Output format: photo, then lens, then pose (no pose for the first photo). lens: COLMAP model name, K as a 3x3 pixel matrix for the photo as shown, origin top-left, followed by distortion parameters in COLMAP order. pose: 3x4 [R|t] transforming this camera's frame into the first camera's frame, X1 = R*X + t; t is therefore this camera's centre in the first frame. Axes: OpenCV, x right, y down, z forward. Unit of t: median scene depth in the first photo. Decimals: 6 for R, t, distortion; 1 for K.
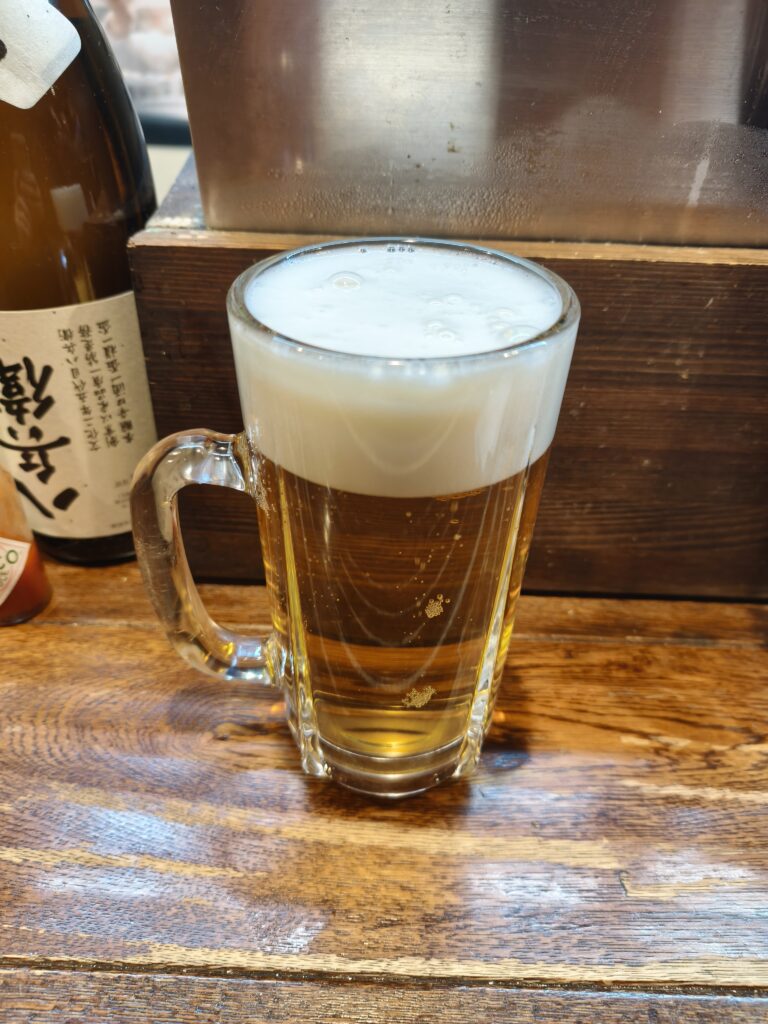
lens RADIAL K [[731.4, 0, 379.0], [0, 731.4, 514.6], [0, 0, 1]] dist [-0.025866, 0.007895]
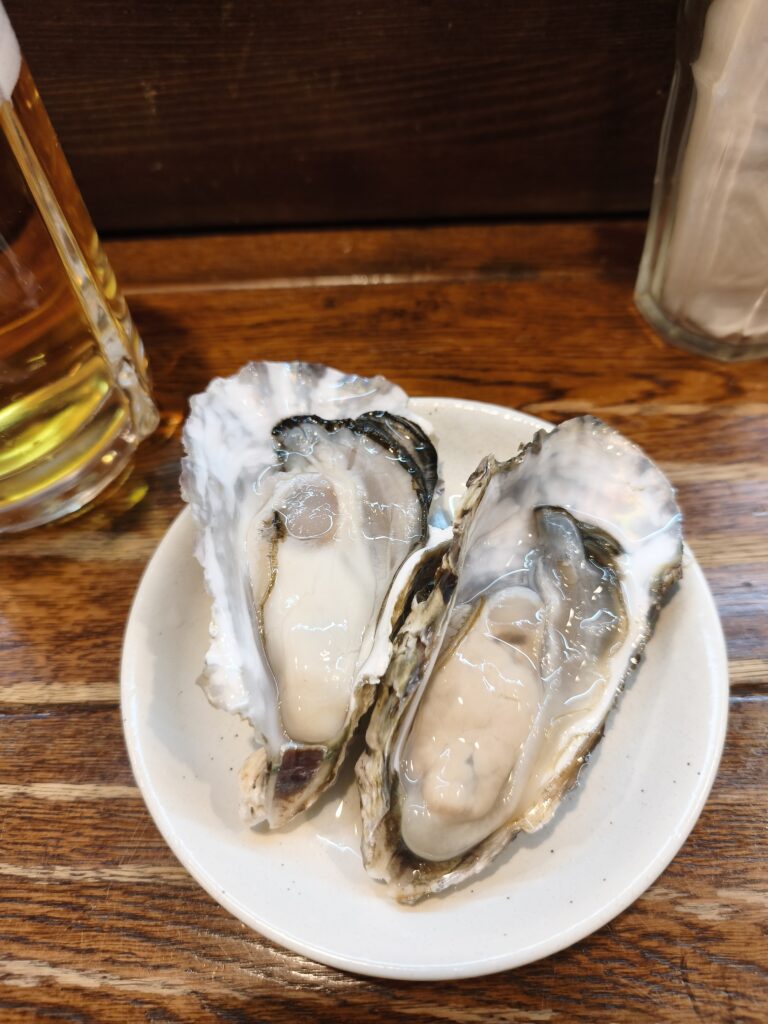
lens RADIAL K [[731.4, 0, 387.9], [0, 731.4, 512.3], [0, 0, 1]] dist [-0.025866, 0.007895]
pose [[0.997357, -0.063779, -0.034792, 0.350907], [0.072123, 0.926871, 0.368387, 0.125265], [0.008753, -0.369923, 0.929021, 0.242467]]
